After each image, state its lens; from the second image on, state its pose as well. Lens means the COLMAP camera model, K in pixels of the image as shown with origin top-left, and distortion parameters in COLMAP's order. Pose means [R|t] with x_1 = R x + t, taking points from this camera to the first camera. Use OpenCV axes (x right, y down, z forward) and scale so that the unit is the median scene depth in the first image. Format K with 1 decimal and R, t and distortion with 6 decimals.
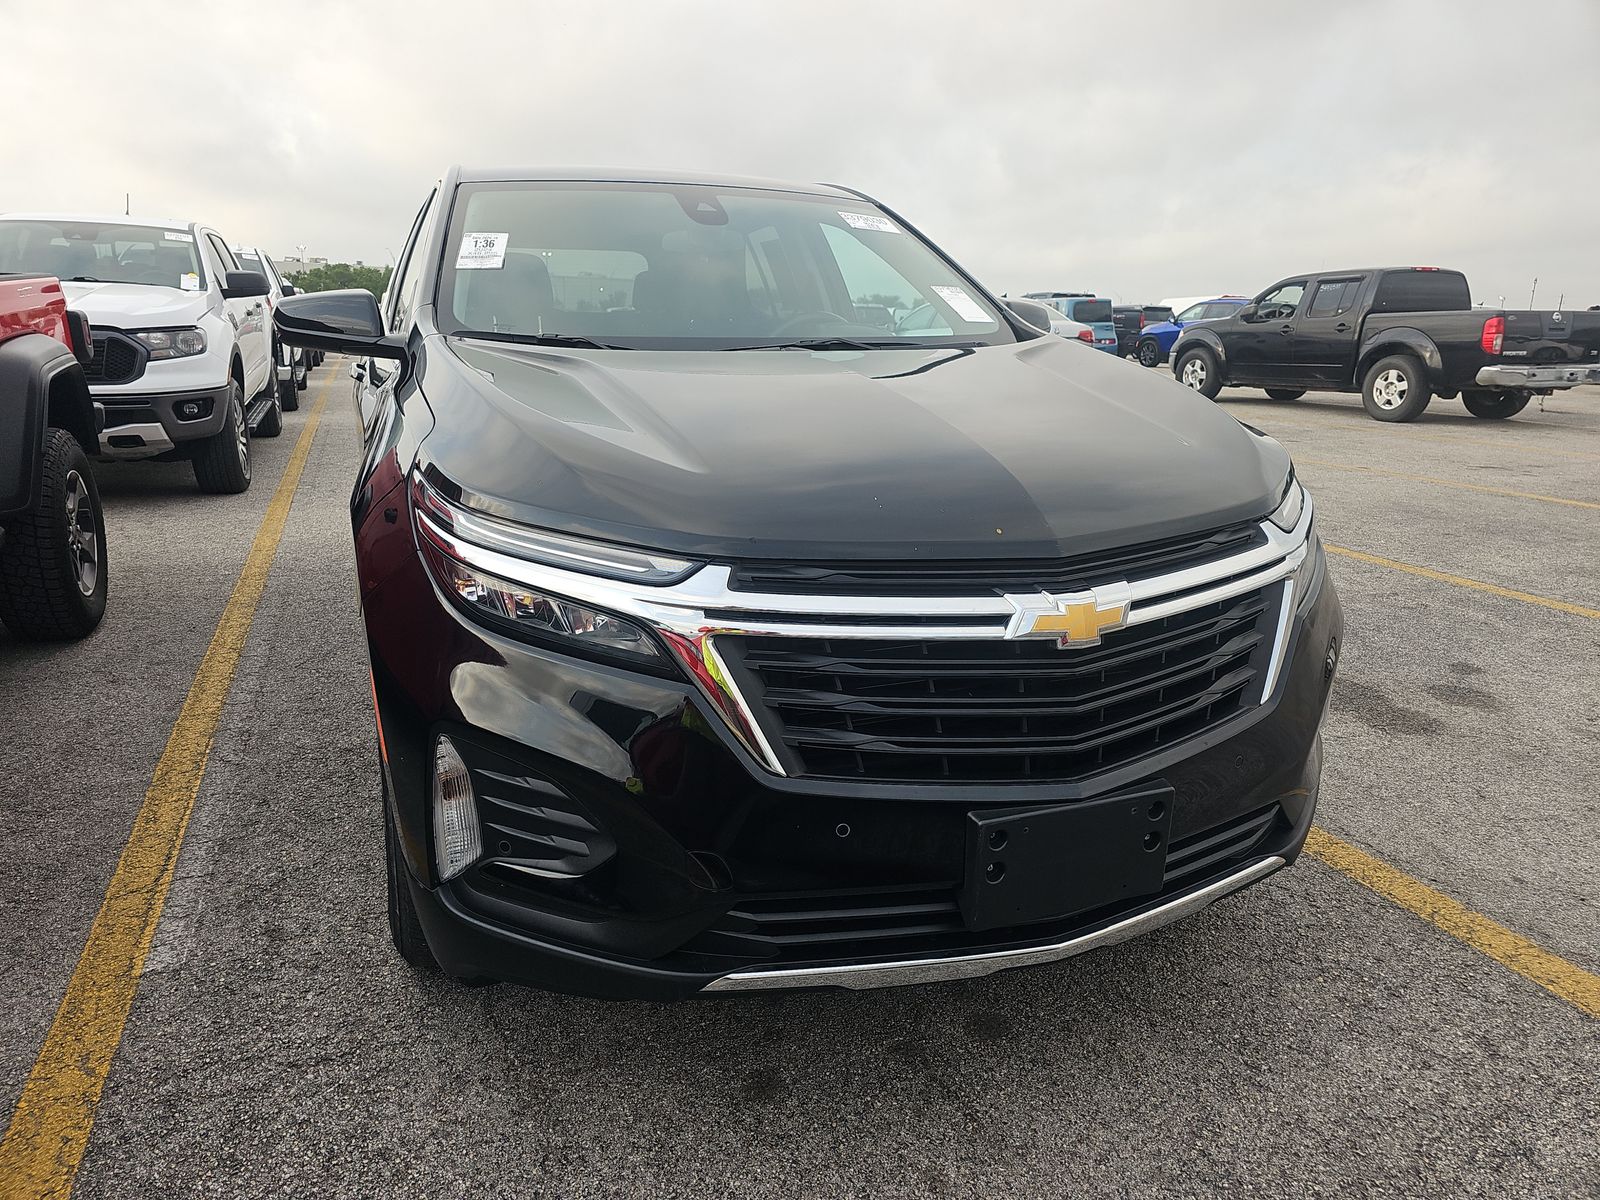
lens RADIAL K [[1021.5, 0, 801.6], [0, 1021.5, 570.0], [0, 0, 1]] dist [0.052894, -0.033505]
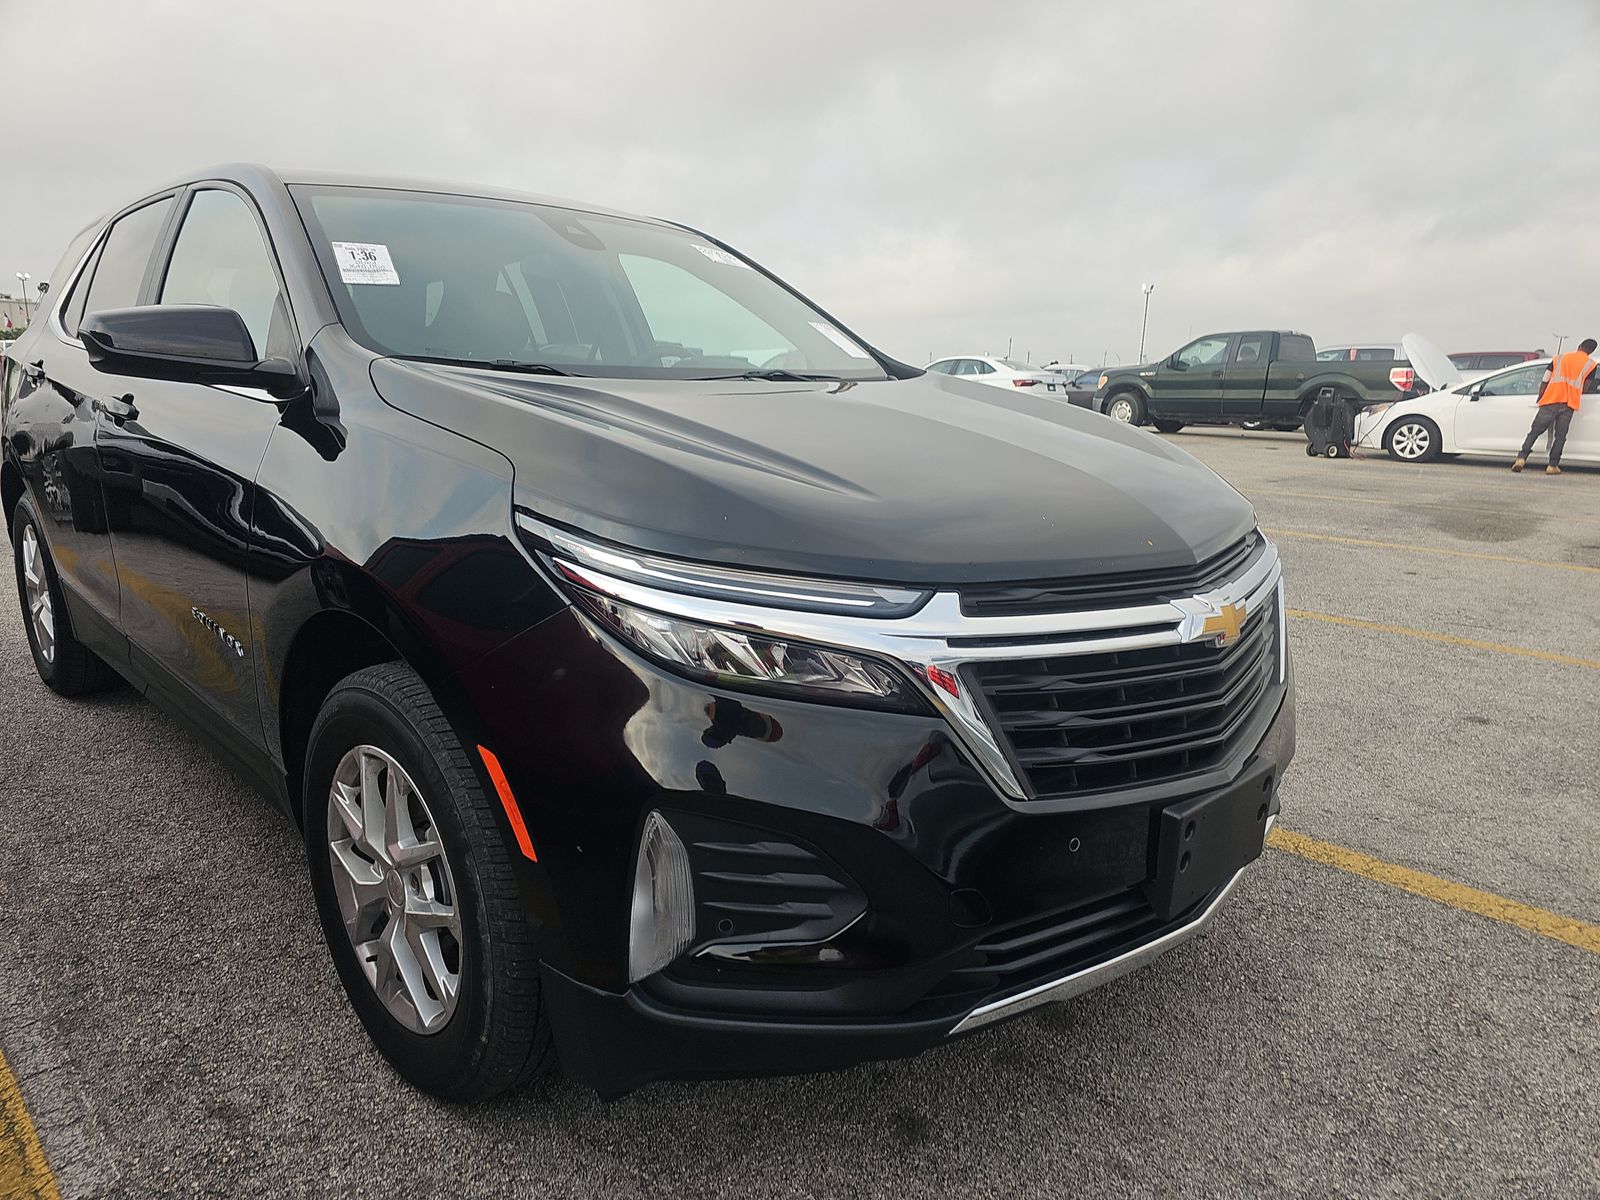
lens RADIAL K [[1002.9, 0, 800.0], [0, 1002.9, 600.0], [0, 0, 1]] dist [0.046799, -0.026304]
pose [[0.926680, -0.071690, 0.368951, -0.543198], [0.076096, 0.997097, 0.002614, -0.010169], [-0.368067, 0.025653, 0.929445, 0.161016]]
